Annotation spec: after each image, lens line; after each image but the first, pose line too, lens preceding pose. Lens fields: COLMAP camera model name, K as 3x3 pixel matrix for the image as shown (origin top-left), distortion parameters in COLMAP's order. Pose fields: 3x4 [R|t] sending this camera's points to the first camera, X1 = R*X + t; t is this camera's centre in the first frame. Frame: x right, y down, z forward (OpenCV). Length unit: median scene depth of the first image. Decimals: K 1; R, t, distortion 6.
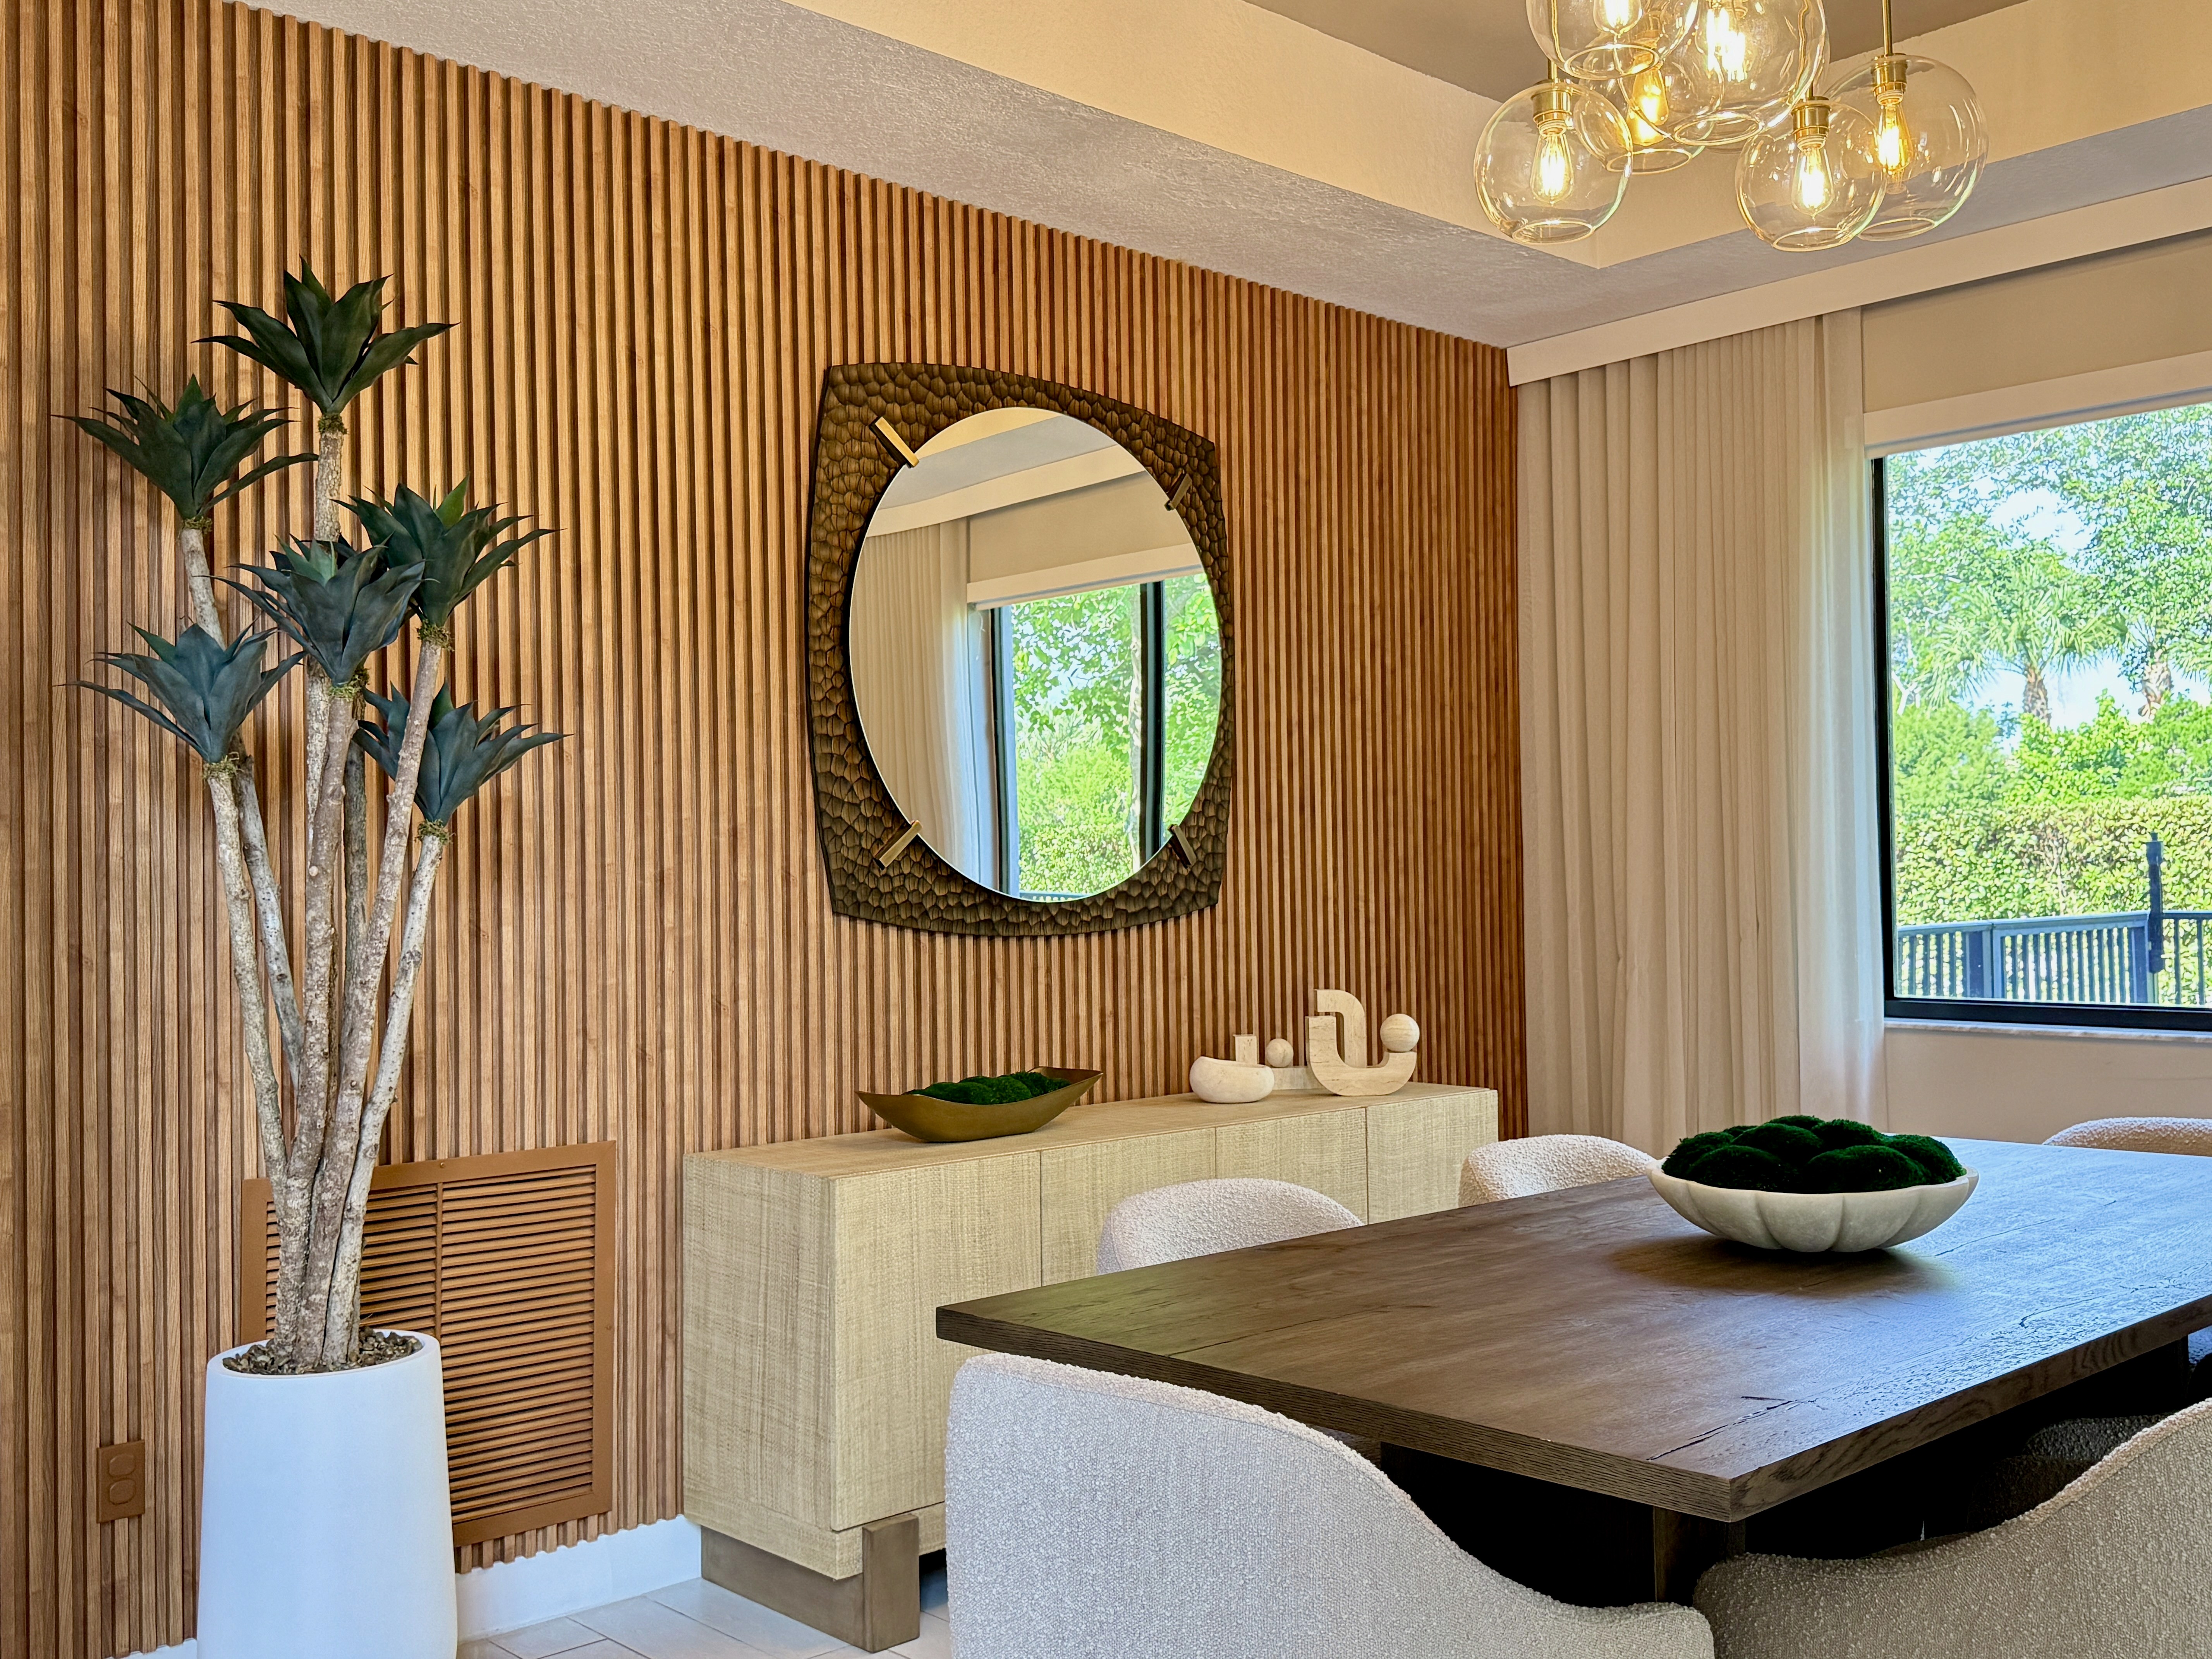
lens RADIAL K [[2048.9, 0, 1106.0], [0, 2048.9, 829.5], [0, 0, 1]] dist [0.124272, -0.002777]
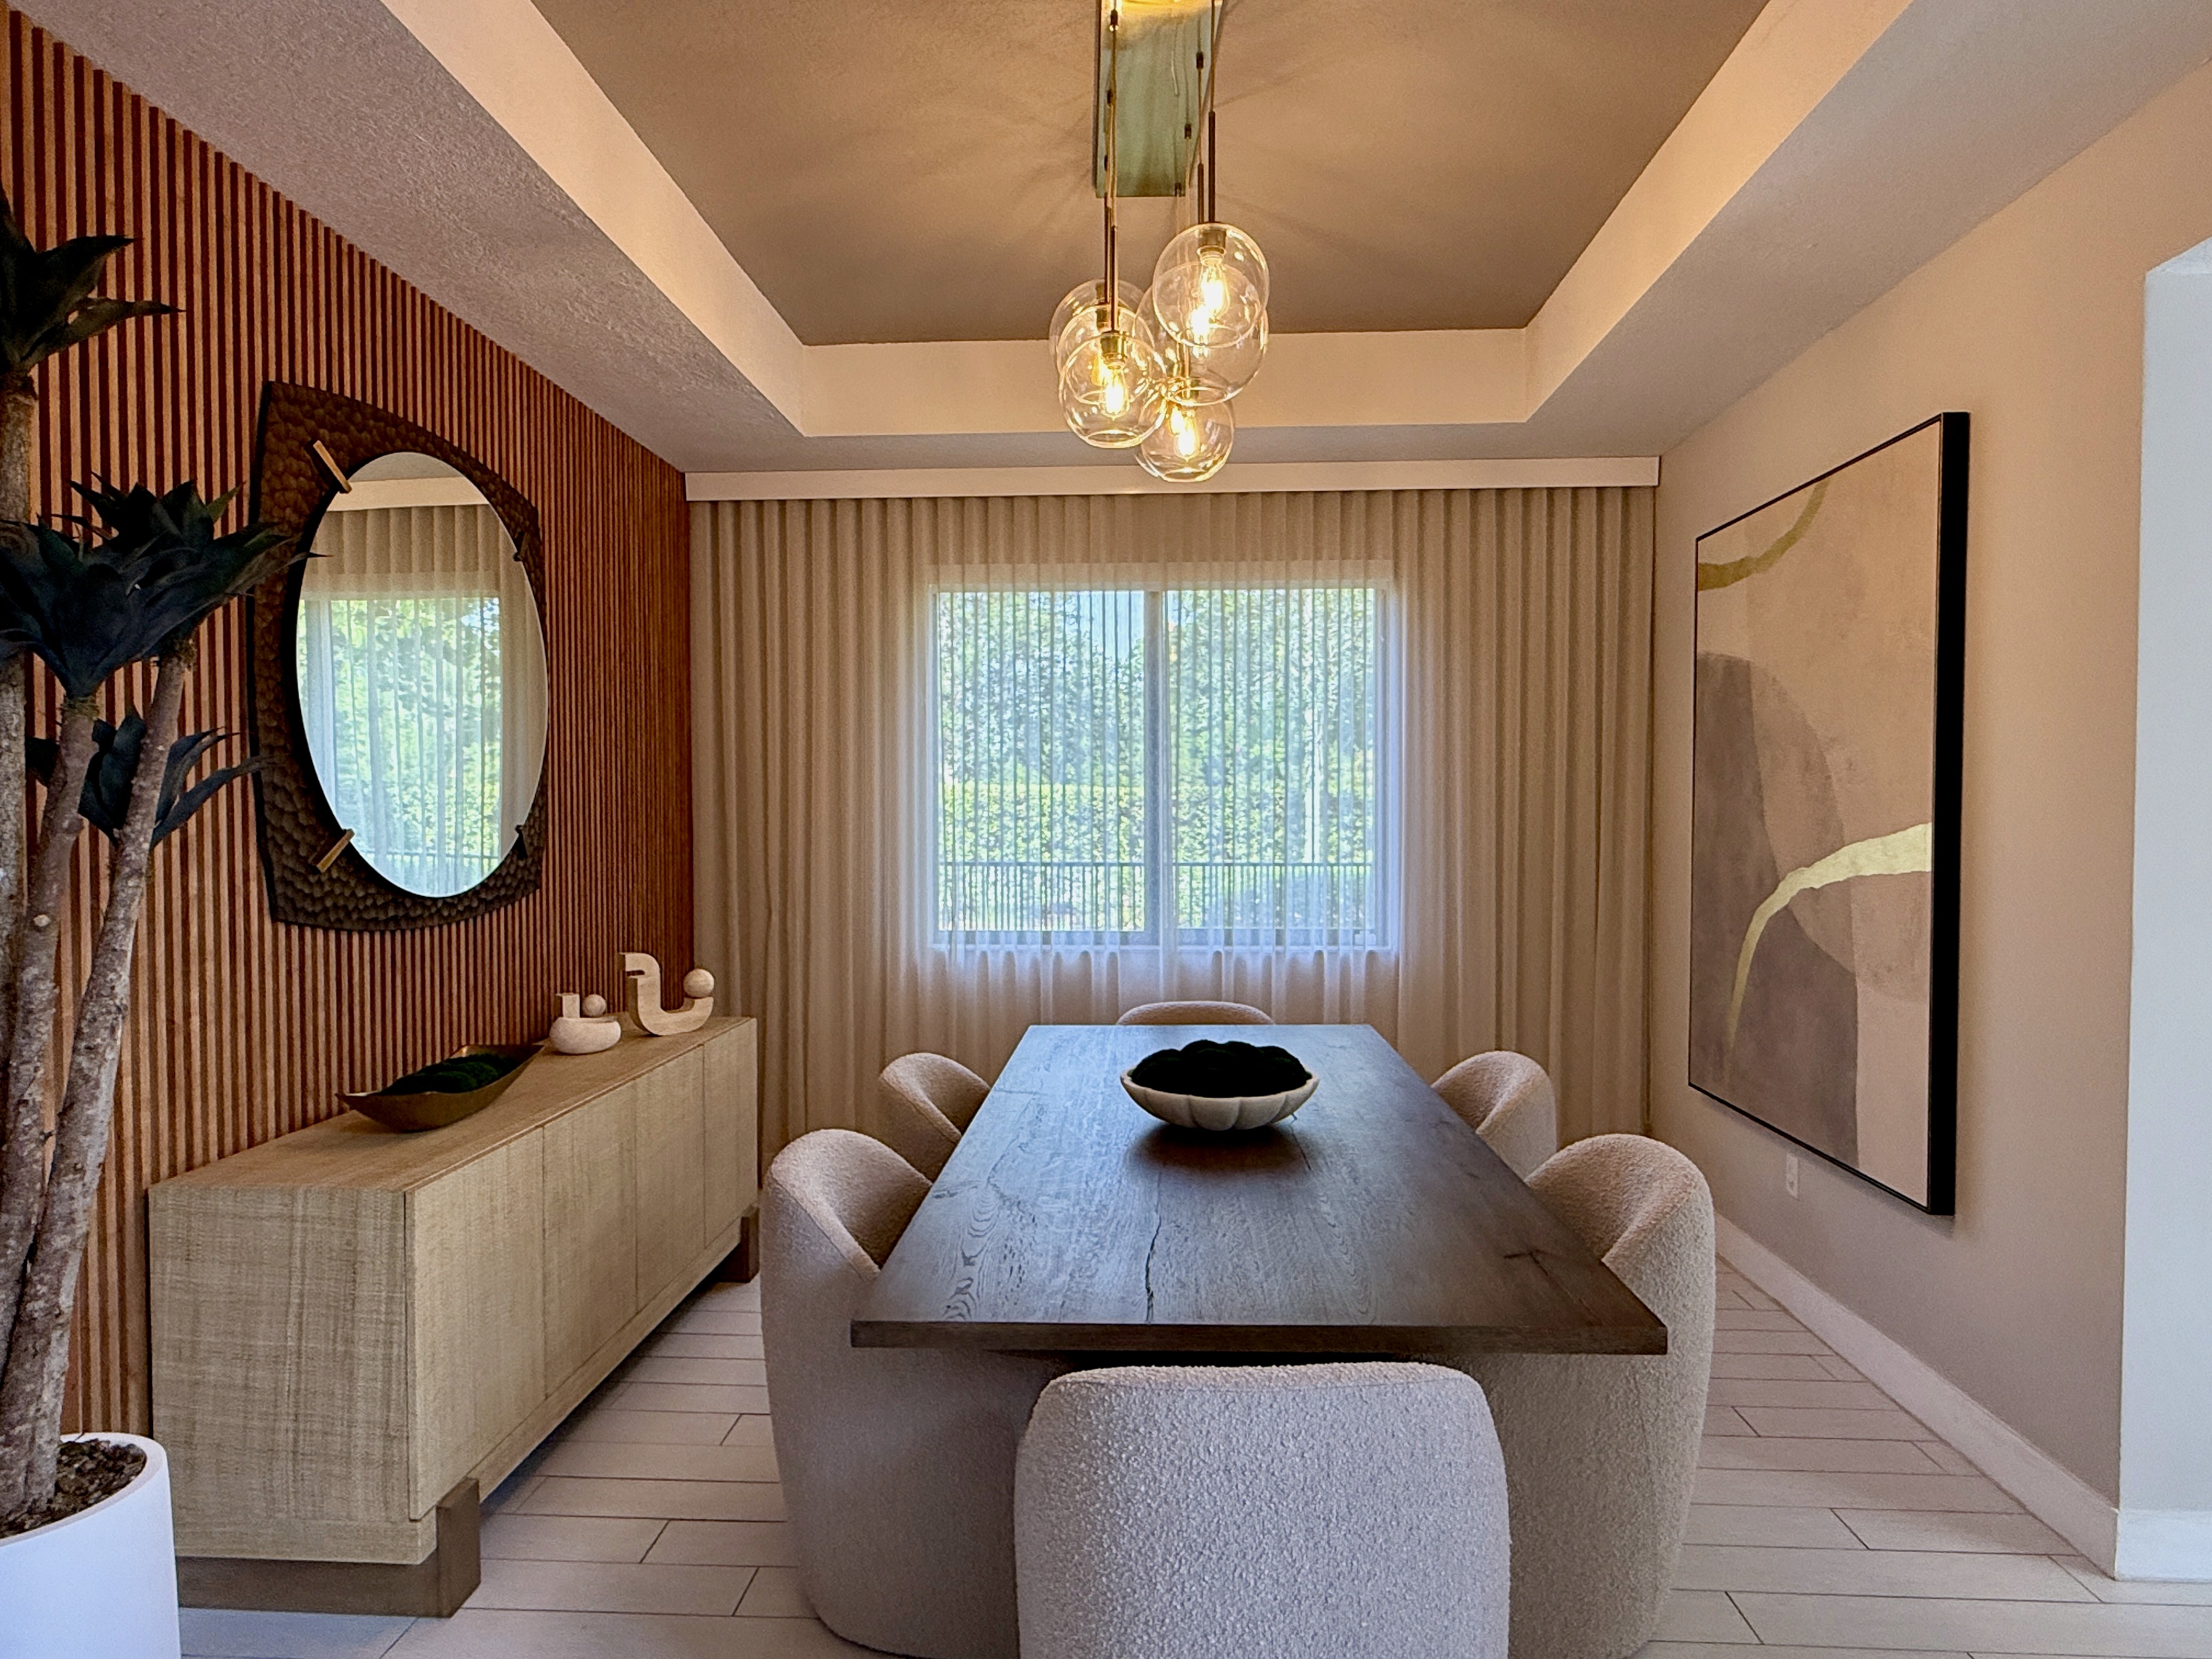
lens RADIAL K [[1278.3, 0, 1110.1], [0, 1278.3, 839.0], [0, 0, 1]] dist [-0.003262, -0.001162]
pose [[0.720559, -0.002889, 0.693388, -0.267435], [-0.023699, 0.999304, 0.028791, -0.027216], [-0.692989, -0.037178, 0.719989, 0.253951]]
